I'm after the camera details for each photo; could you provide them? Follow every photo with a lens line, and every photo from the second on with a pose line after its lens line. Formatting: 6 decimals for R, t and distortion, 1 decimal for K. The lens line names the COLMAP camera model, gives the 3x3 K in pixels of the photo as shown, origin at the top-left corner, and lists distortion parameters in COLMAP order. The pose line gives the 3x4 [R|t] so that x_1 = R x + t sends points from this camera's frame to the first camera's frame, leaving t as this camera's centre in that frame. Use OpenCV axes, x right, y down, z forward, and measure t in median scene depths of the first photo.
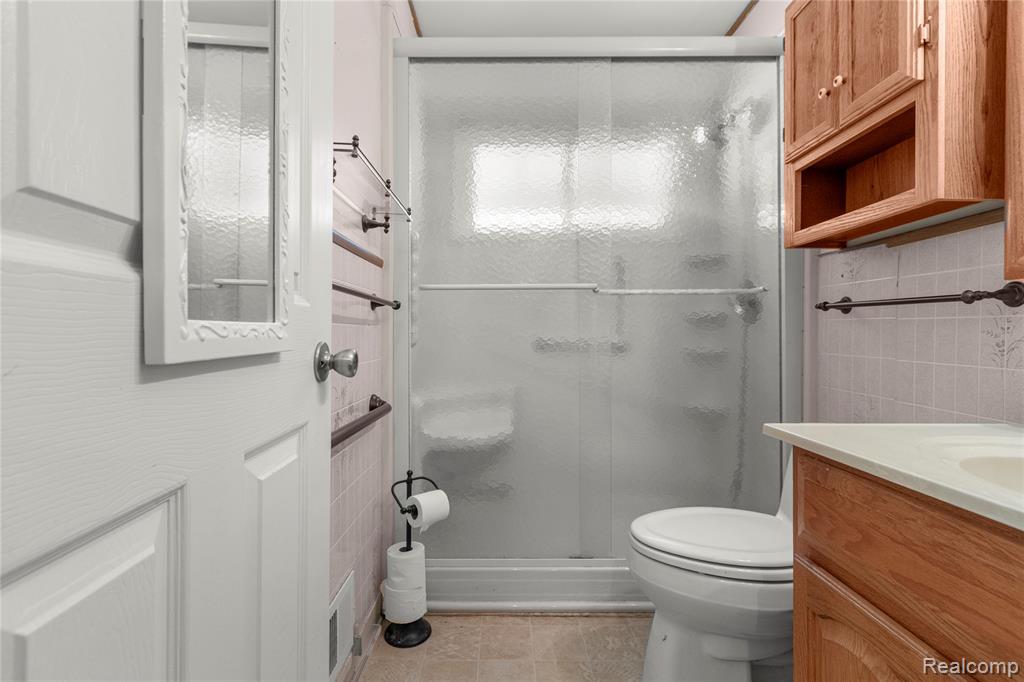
lens RADIAL K [[504.7, 0, 517.6], [0, 504.7, 344.3], [0, 0, 1]] dist [0.001313, -0.000019]
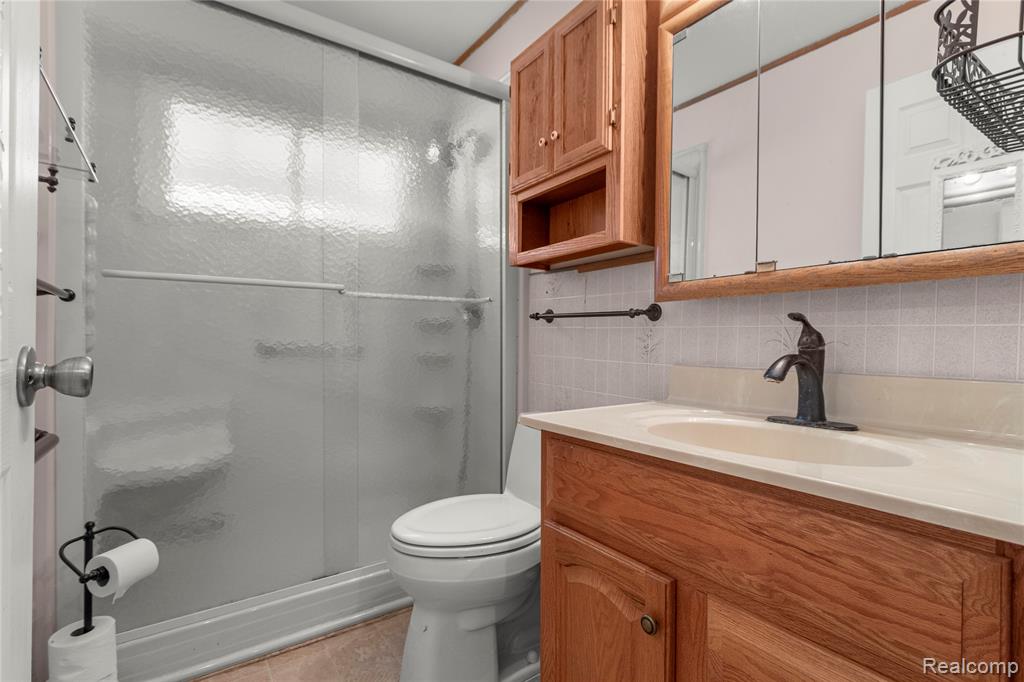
lens RADIAL K [[493.2, 0, 514.5], [0, 493.2, 353.4], [0, 0, 1]] dist [0.002828, 0.000155]
pose [[0.811212, -0.011625, 0.584636, -0.136379], [0.006241, 0.999918, 0.011223, 0.000721], [-0.584718, -0.005456, 0.811218, 0.059806]]
